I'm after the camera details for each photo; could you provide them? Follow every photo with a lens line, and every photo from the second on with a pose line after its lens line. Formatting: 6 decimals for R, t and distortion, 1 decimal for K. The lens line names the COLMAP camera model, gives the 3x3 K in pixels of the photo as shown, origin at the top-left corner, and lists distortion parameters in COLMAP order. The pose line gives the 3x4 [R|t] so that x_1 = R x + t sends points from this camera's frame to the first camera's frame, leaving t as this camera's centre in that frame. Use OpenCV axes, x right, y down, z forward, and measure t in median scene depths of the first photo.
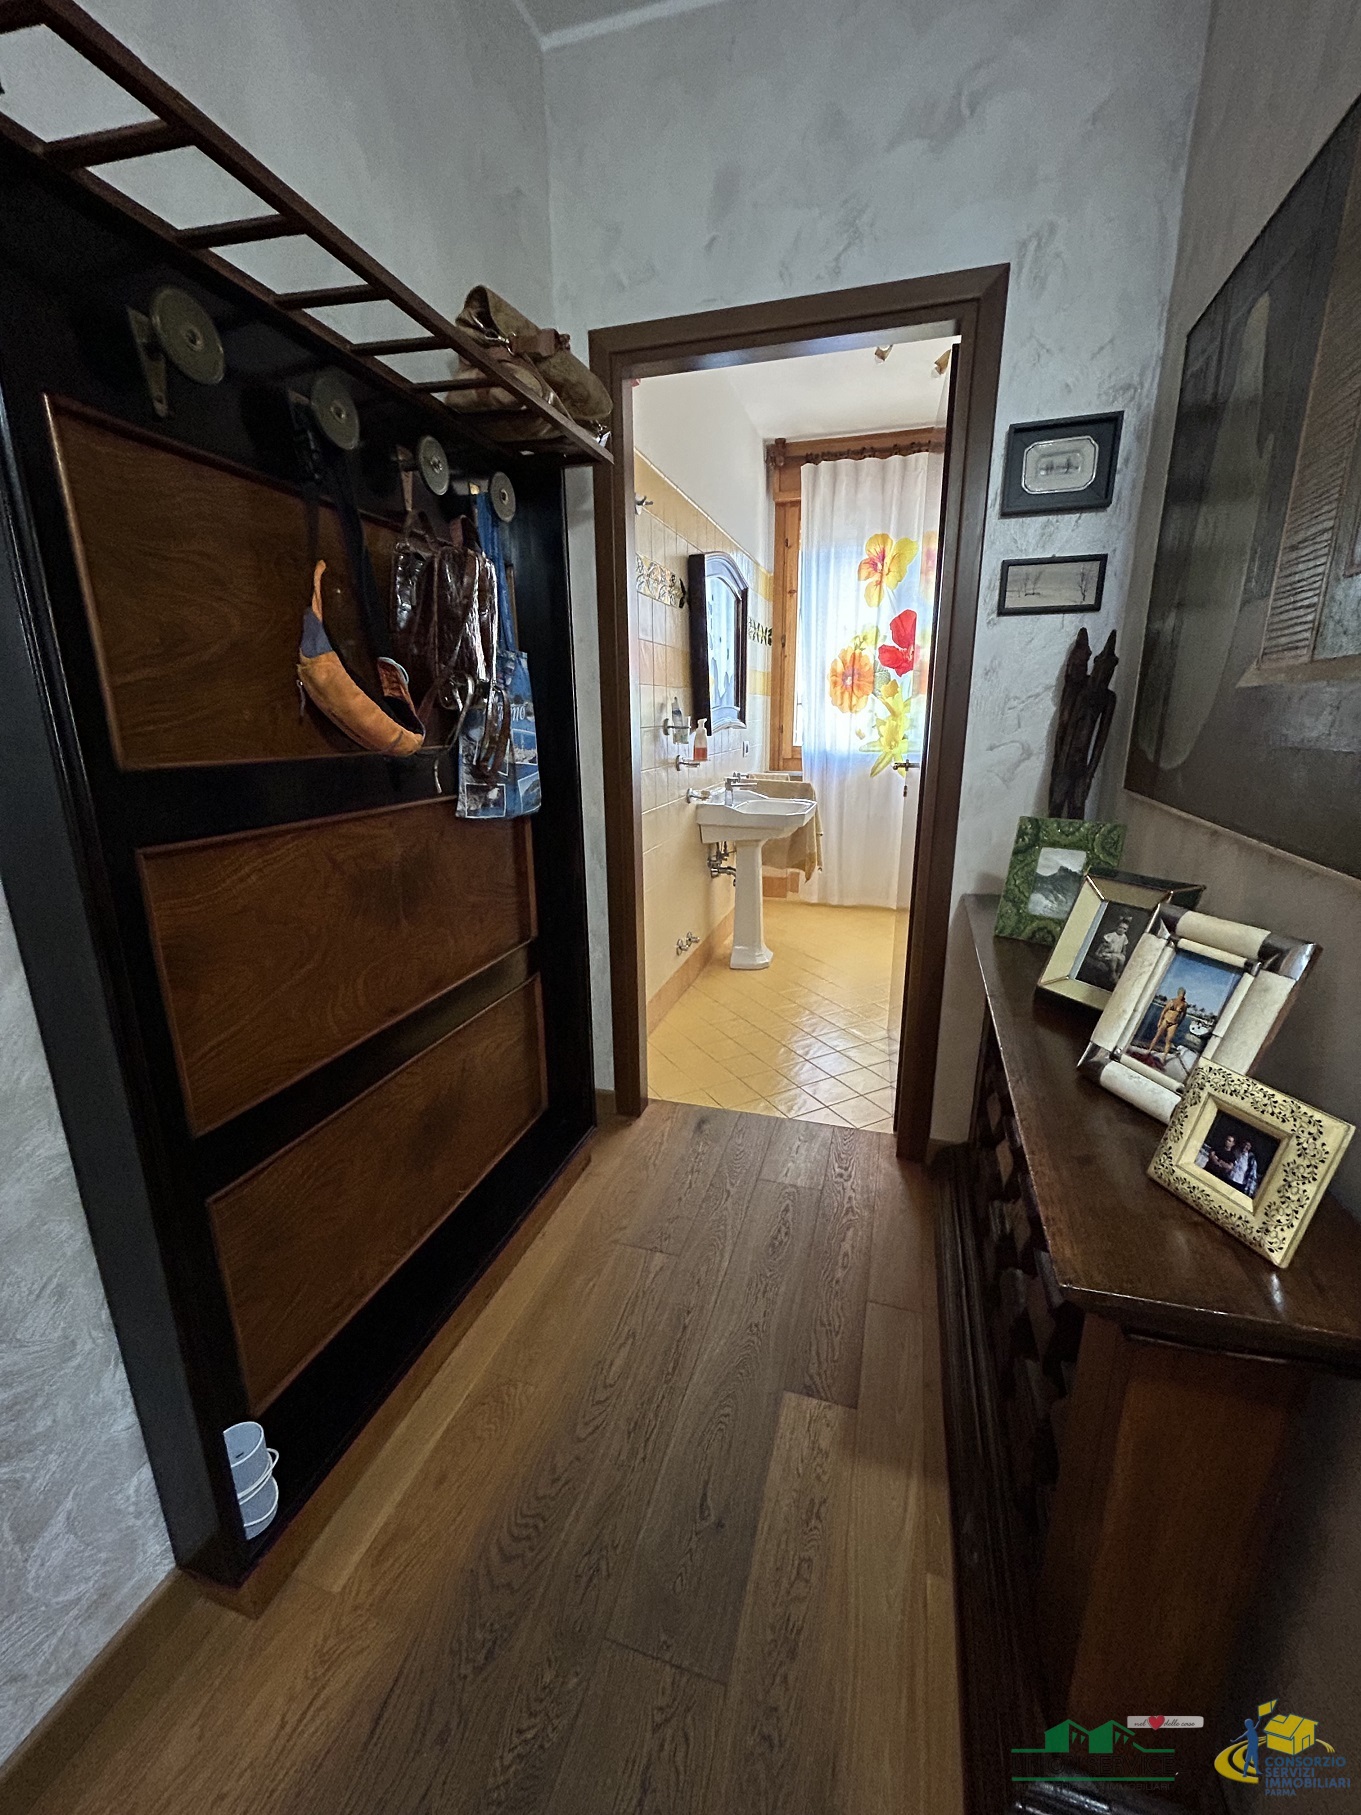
lens RADIAL K [[743.4, 0, 673.4], [0, 743.4, 916.5], [0, 0, 1]] dist [0.005432, 0.001663]
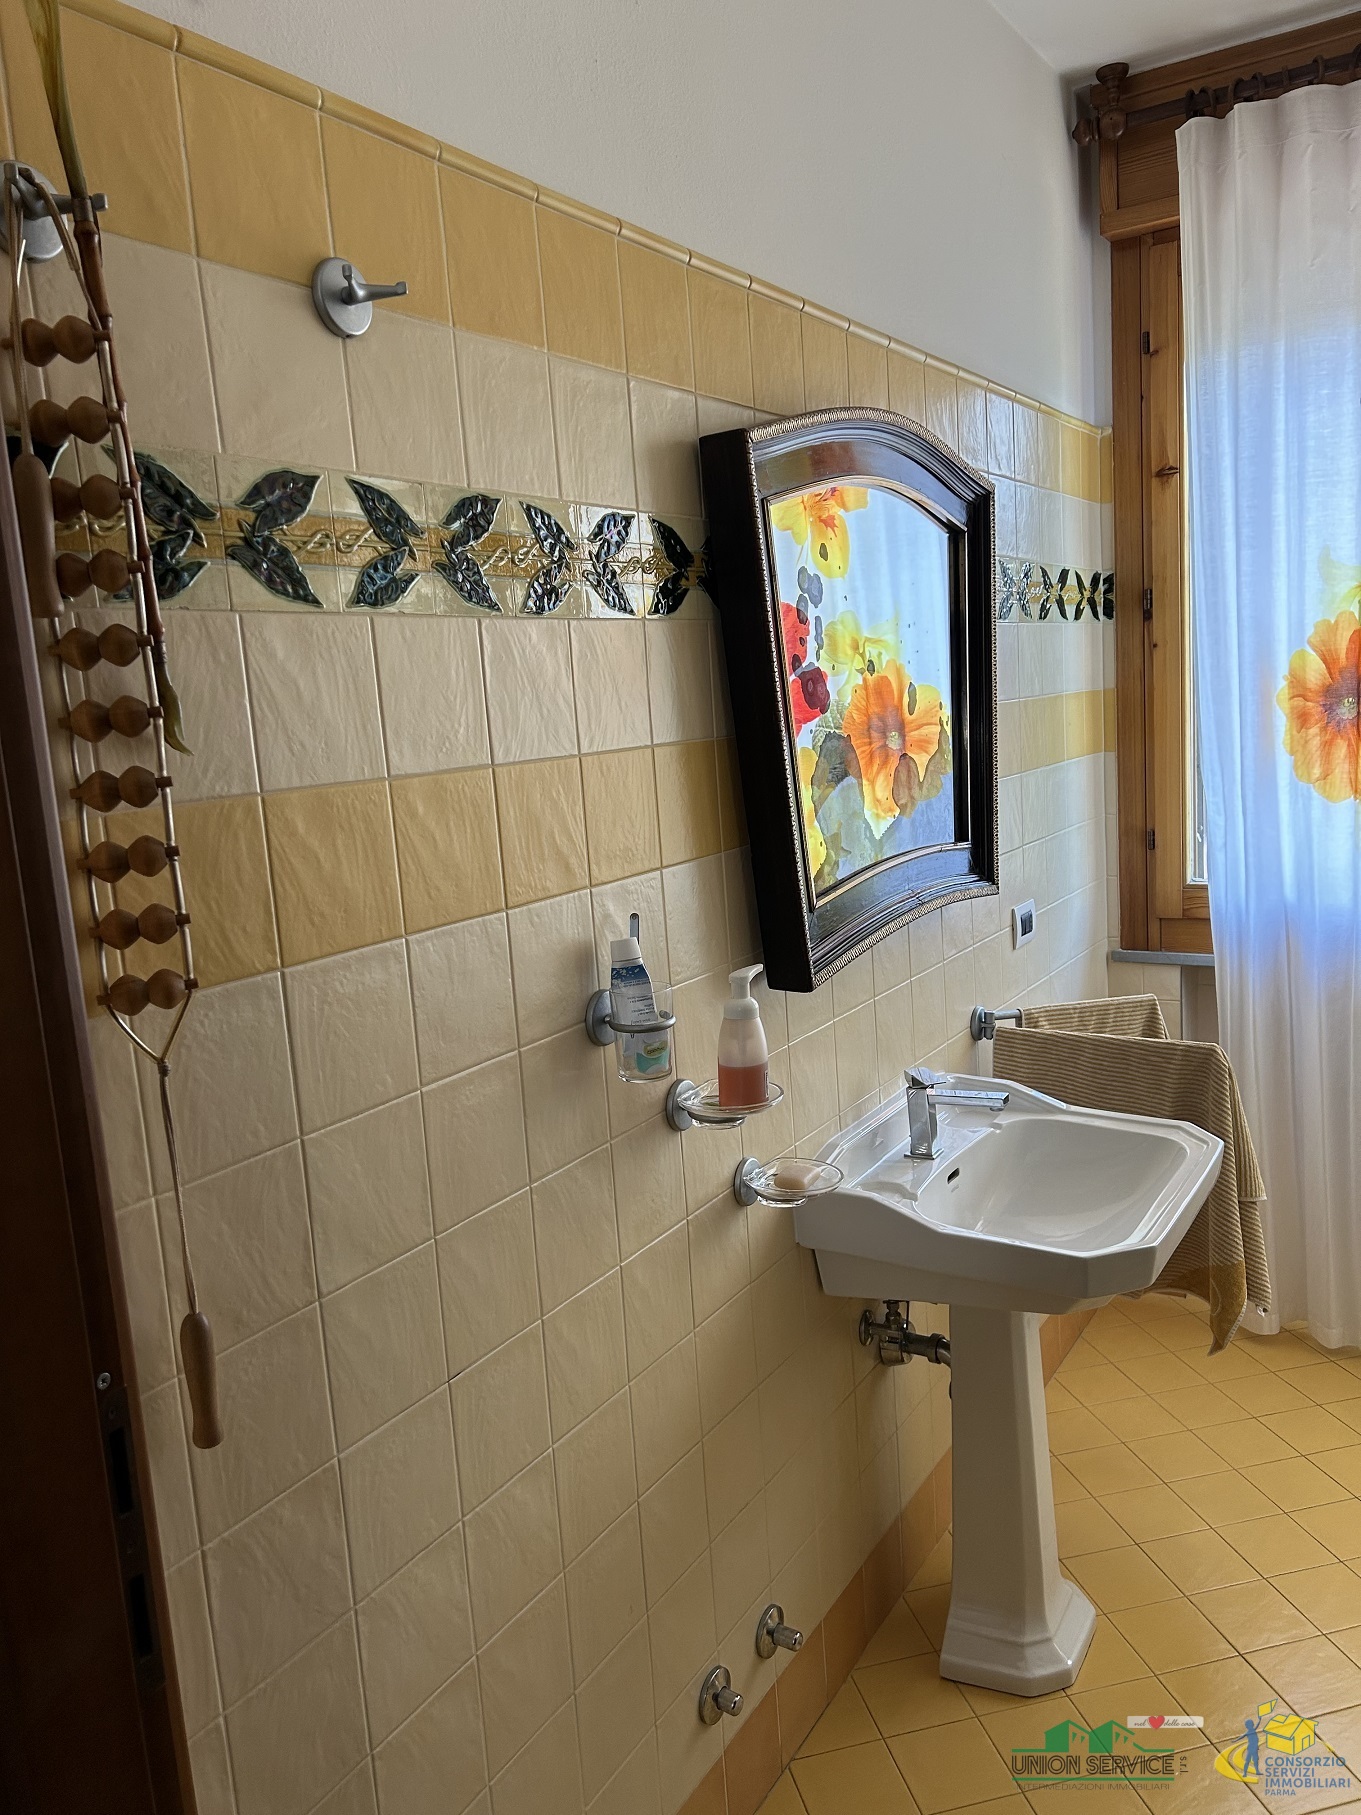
lens RADIAL K [[1370.5, 0, 683.9], [0, 1370.5, 906.7], [0, 0, 1]] dist [0.063256, -0.056127]
pose [[0.966781, -0.008885, -0.255451, 0.110771], [-0.015854, 0.995387, -0.094624, -0.172437], [0.255113, 0.095530, 0.962180, 0.340281]]
